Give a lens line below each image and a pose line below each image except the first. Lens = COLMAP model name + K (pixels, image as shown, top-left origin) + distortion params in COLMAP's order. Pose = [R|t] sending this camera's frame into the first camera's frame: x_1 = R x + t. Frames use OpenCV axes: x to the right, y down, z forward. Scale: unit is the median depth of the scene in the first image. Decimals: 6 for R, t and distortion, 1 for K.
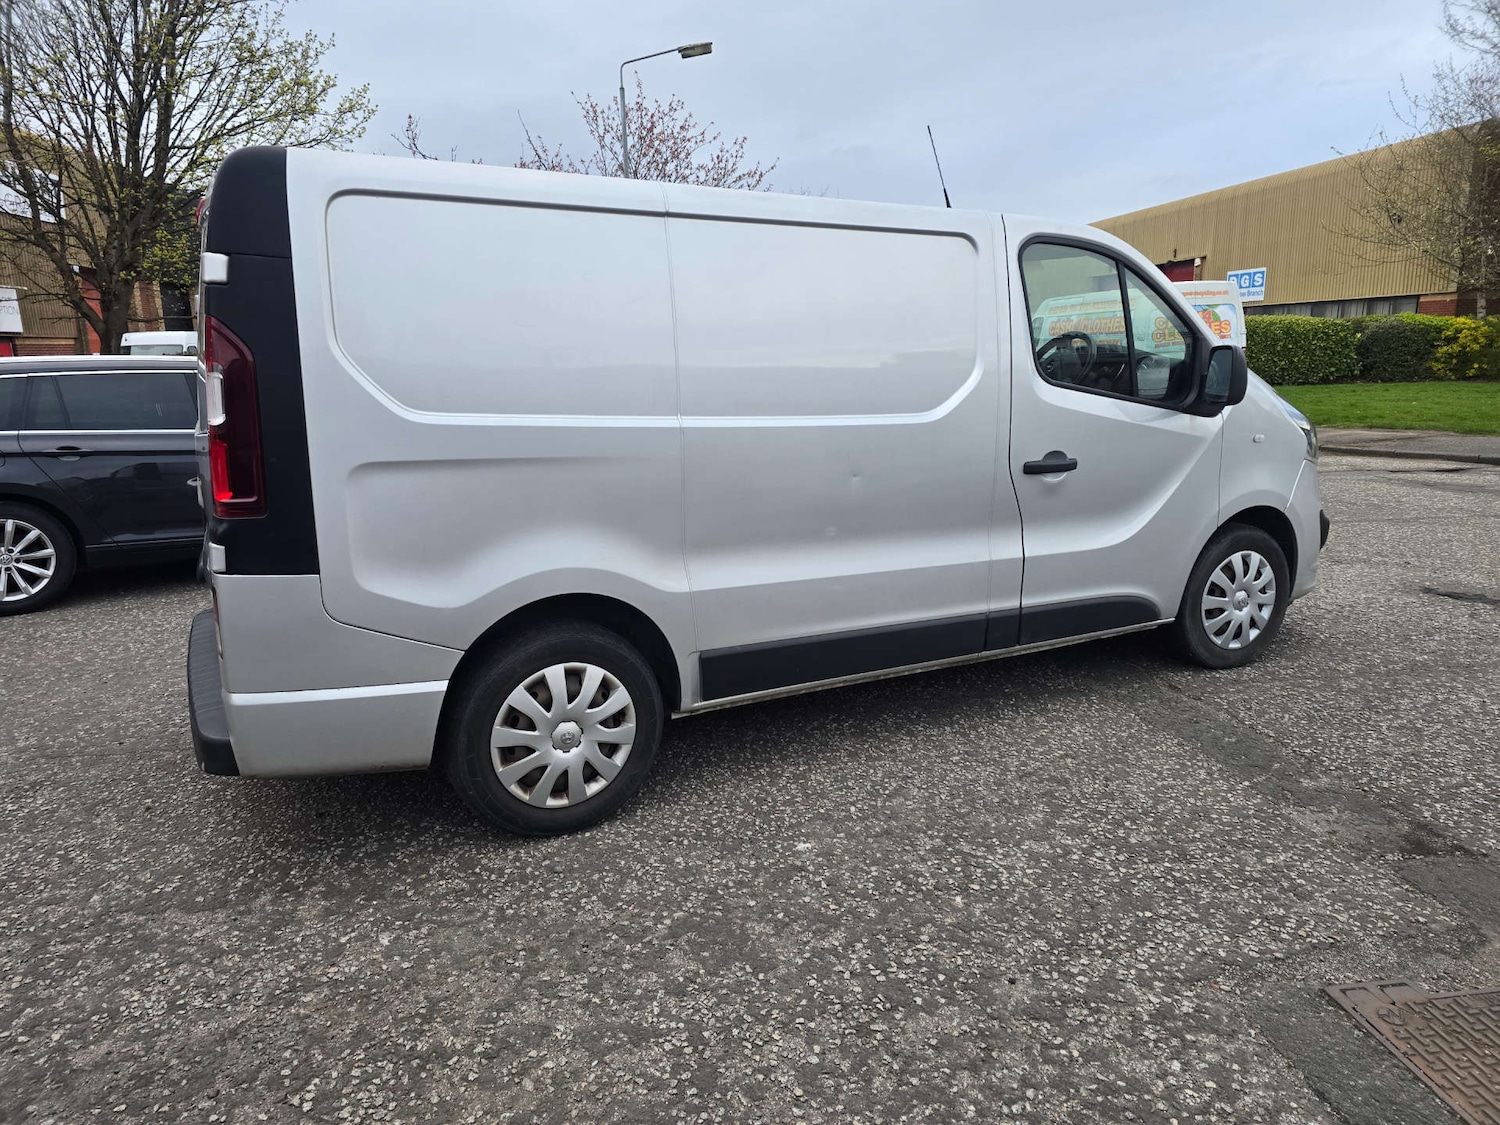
lens RADIAL K [[1001.4, 0, 758.1], [0, 1001.4, 559.1], [0, 0, 1]] dist [0.063330, -0.053938]
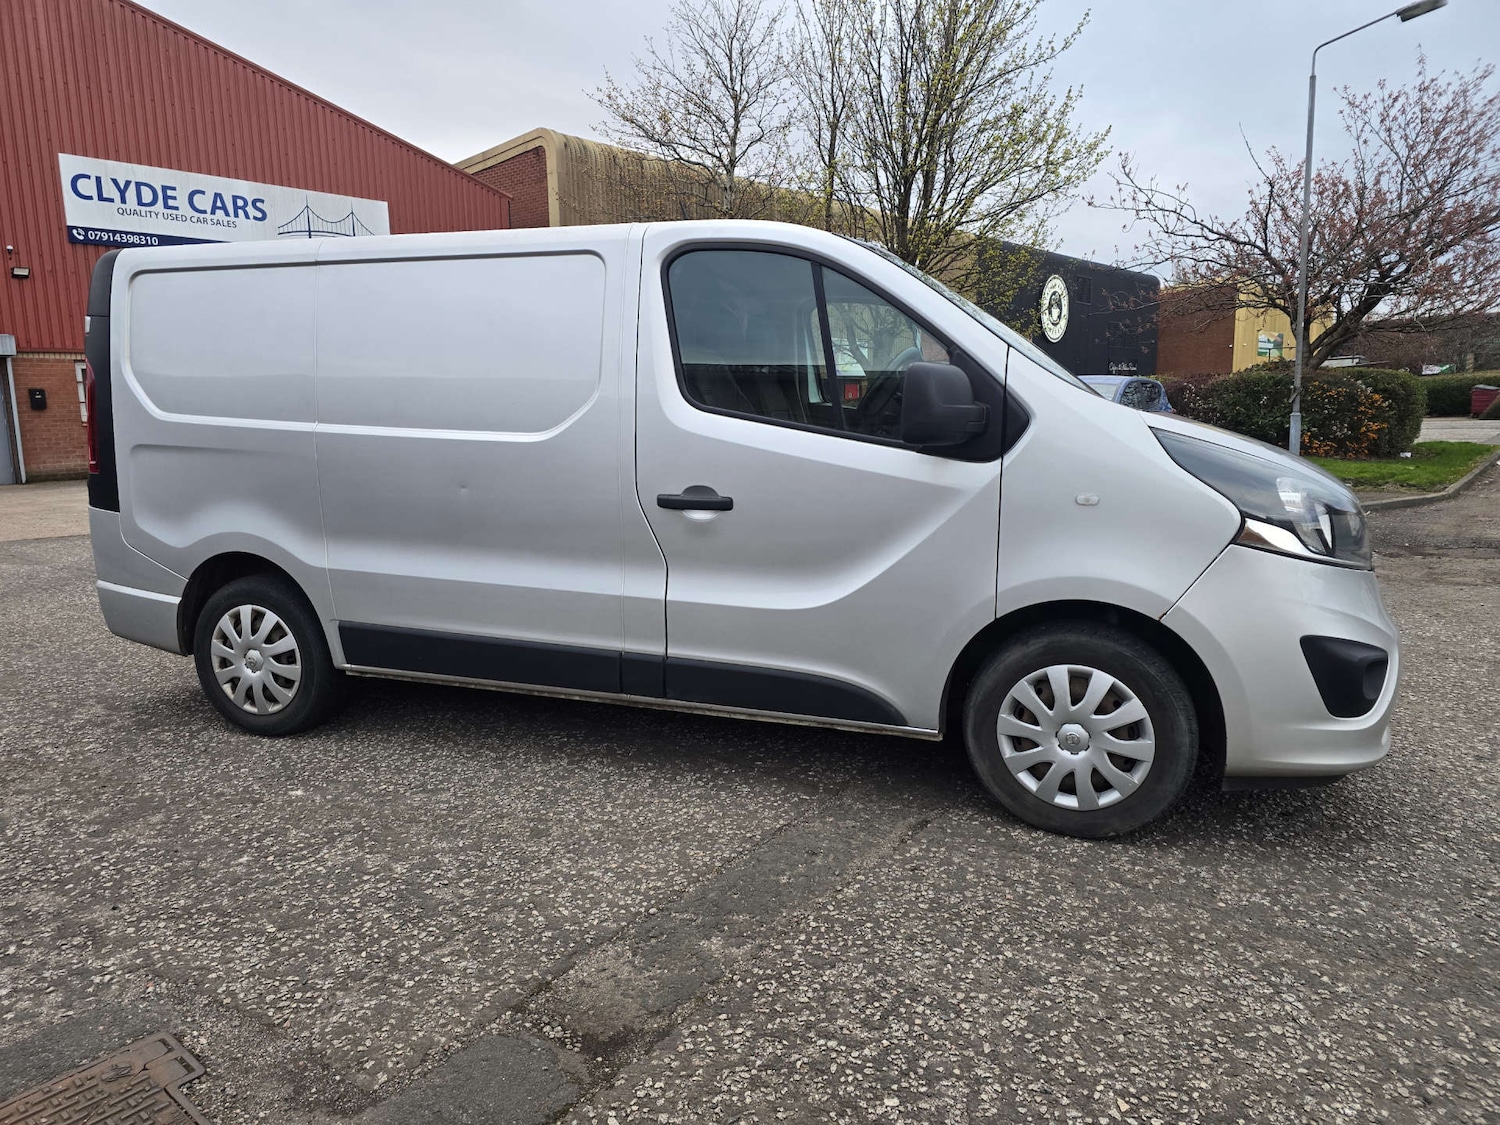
lens RADIAL K [[1000.3, 0, 735.5], [0, 1000.3, 560.1], [0, 0, 1]] dist [0.061147, -0.052834]
pose [[0.659921, 0.125290, -0.740815, 1.203267], [-0.151260, 0.987965, 0.032346, -0.094562], [0.735952, 0.090710, 0.670930, 0.556821]]
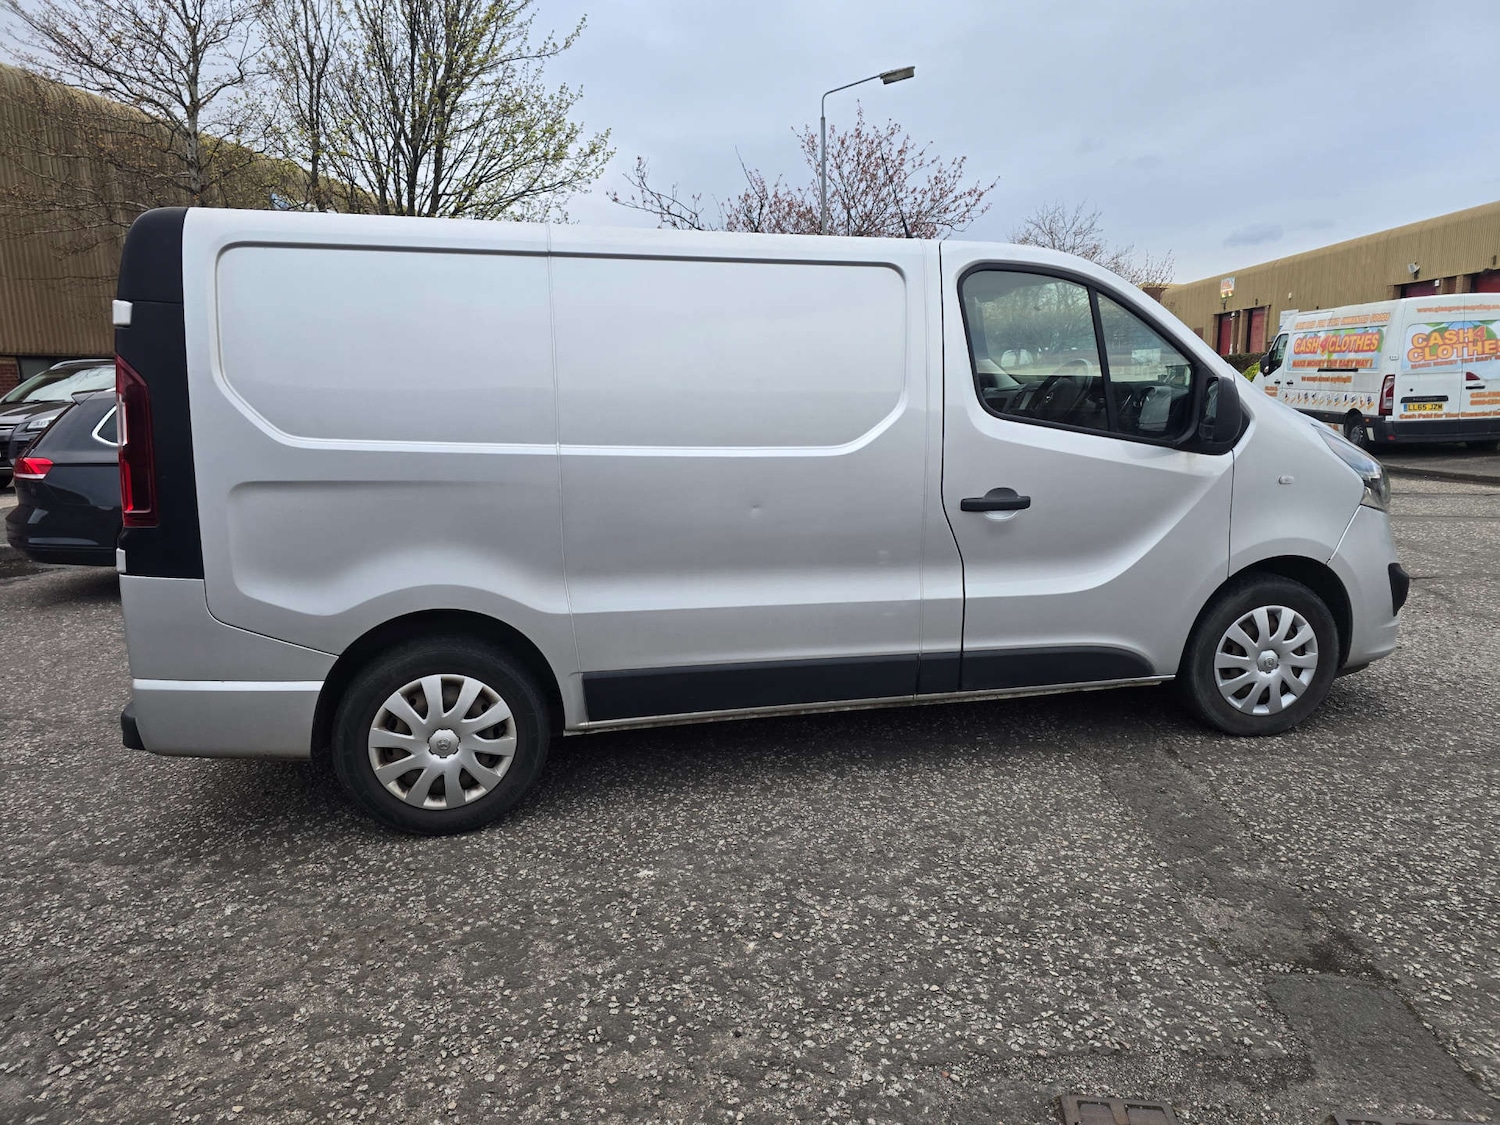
lens RADIAL K [[1001.4, 0, 758.1], [0, 1001.4, 559.1], [0, 0, 1]] dist [0.063330, -0.053938]
pose [[0.968317, 0.045749, -0.245497, 0.383717], [-0.050589, 0.998629, -0.013445, -0.020450], [0.244545, 0.025439, 0.969304, 0.041493]]
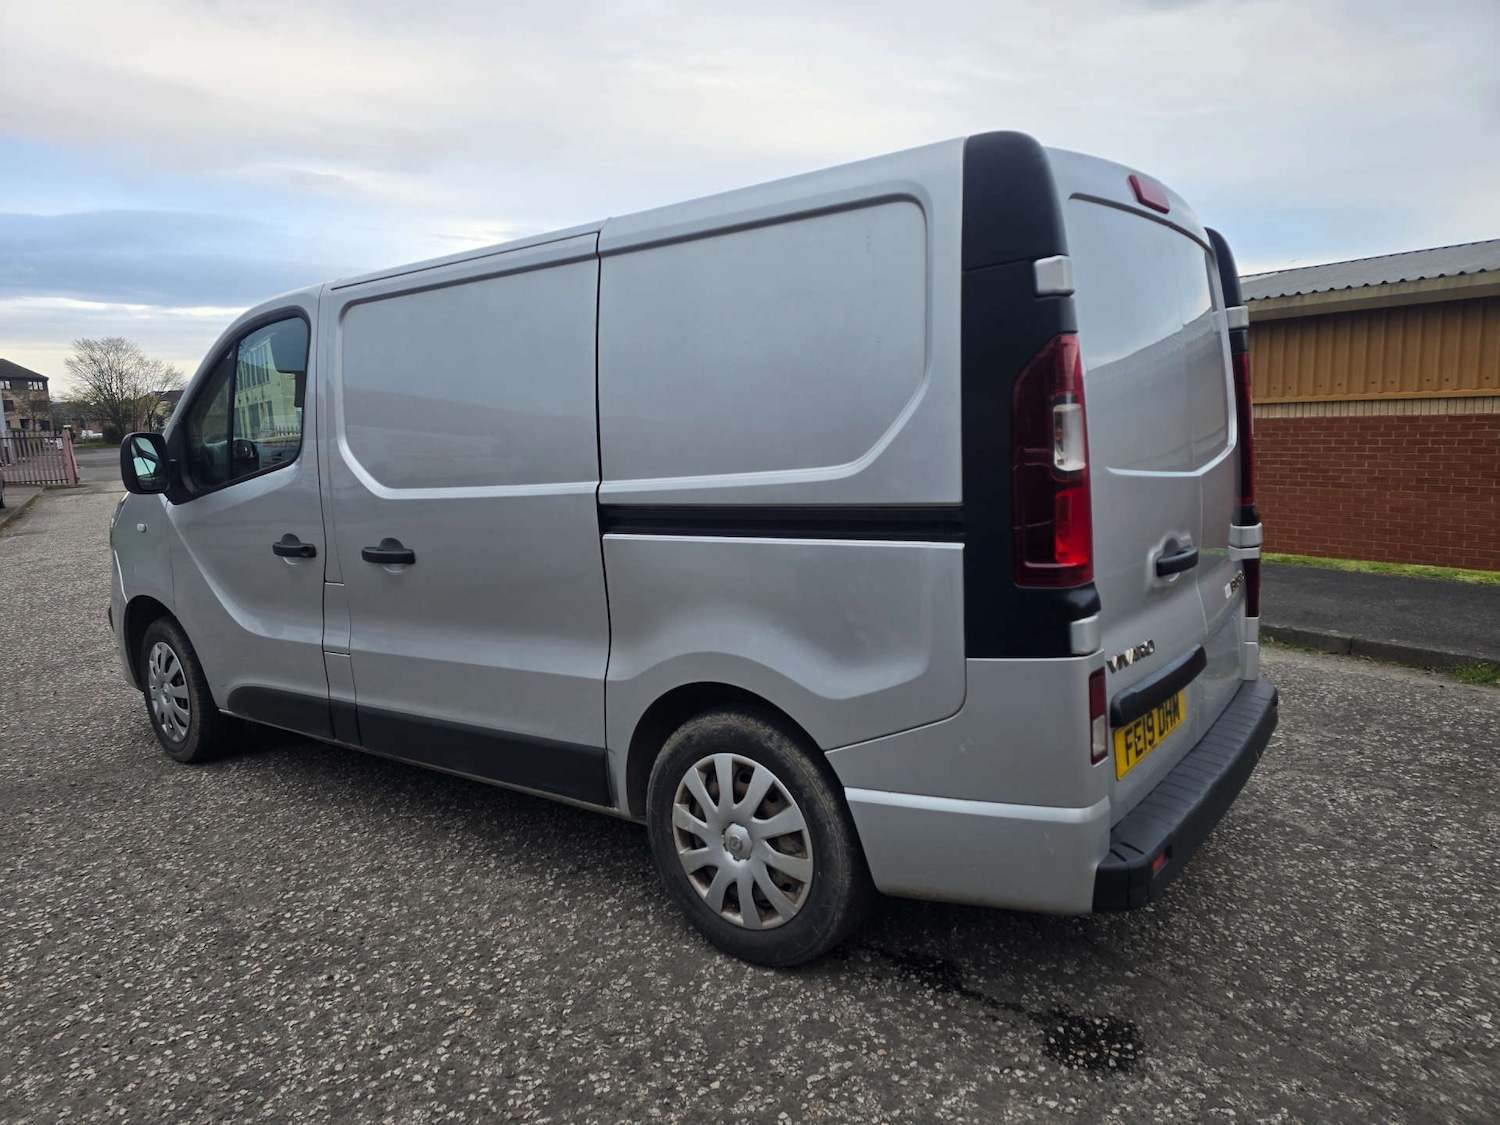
lens RADIAL K [[988.0, 0, 740.2], [0, 988.0, 567.1], [0, 0, 1]] dist [0.058557, -0.045182]
pose [[-0.402545, -0.101775, 0.909725, -1.216551], [0.226492, 0.951827, 0.206706, -0.320011], [-0.886938, 0.289254, -0.360102, 1.743023]]
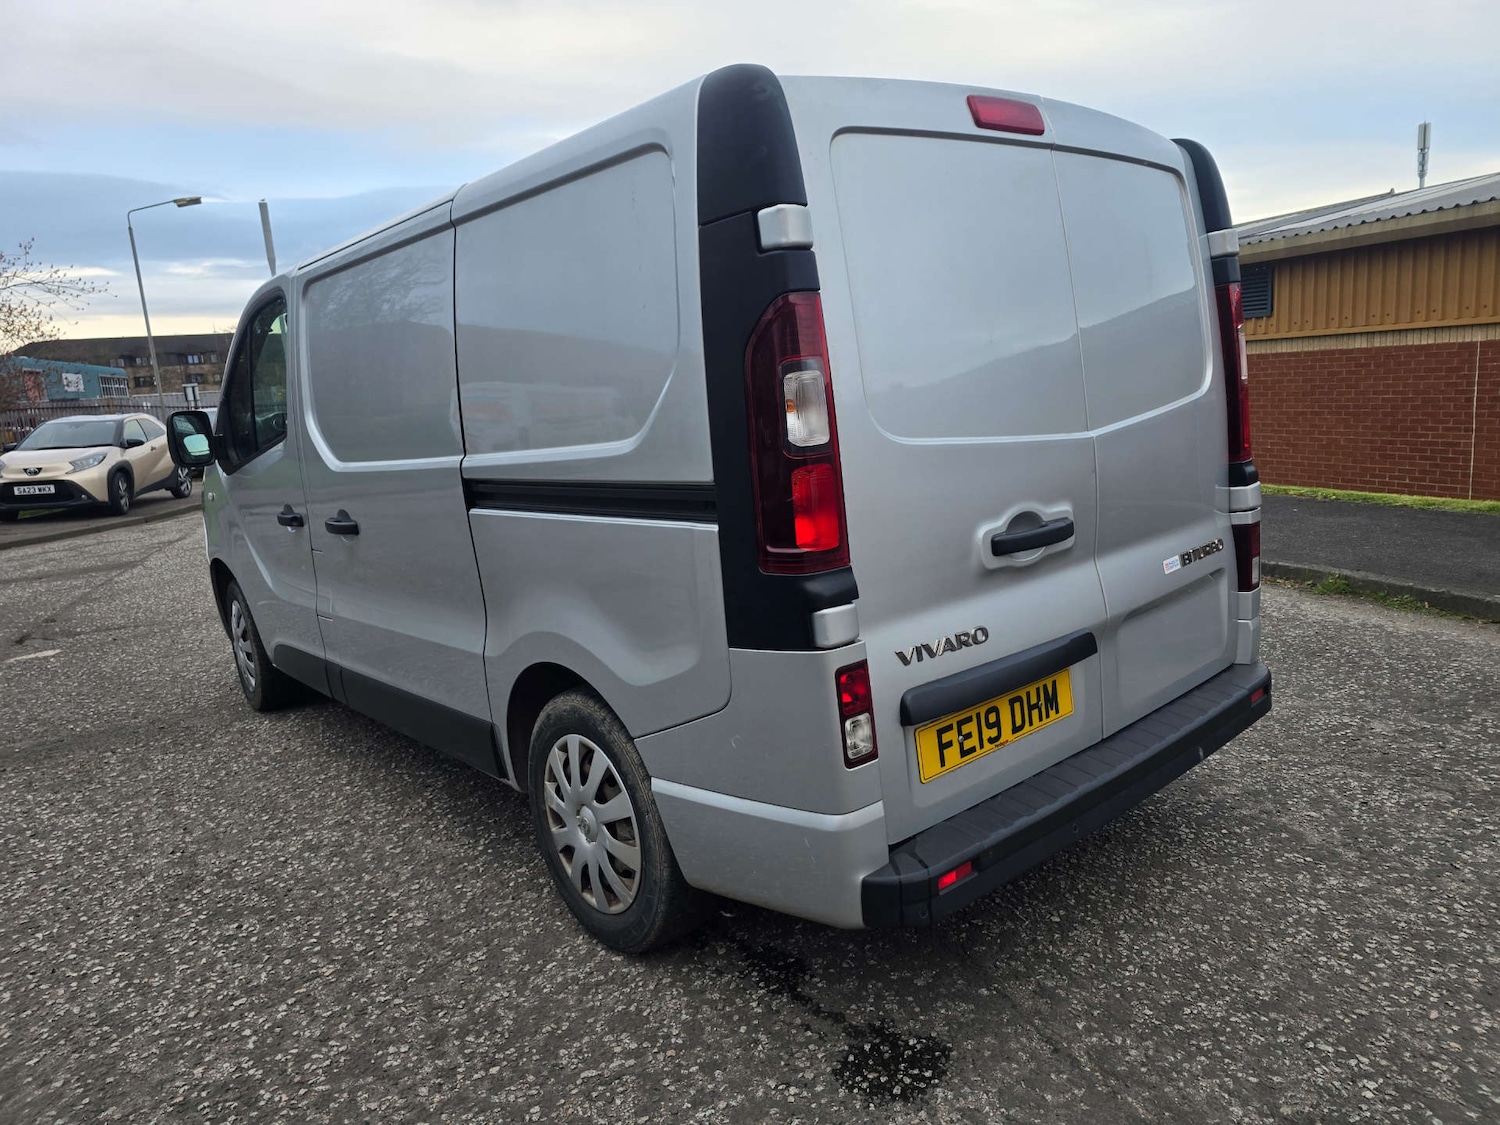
lens RADIAL K [[997.0, 0, 763.6], [0, 997.0, 556.8], [0, 0, 1]] dist [0.048479, -0.039876]
pose [[-0.207348, -0.142066, 0.967897, -1.275802], [0.271568, 0.942153, 0.196465, -0.257985], [-0.939818, 0.303586, -0.156773, 1.439736]]
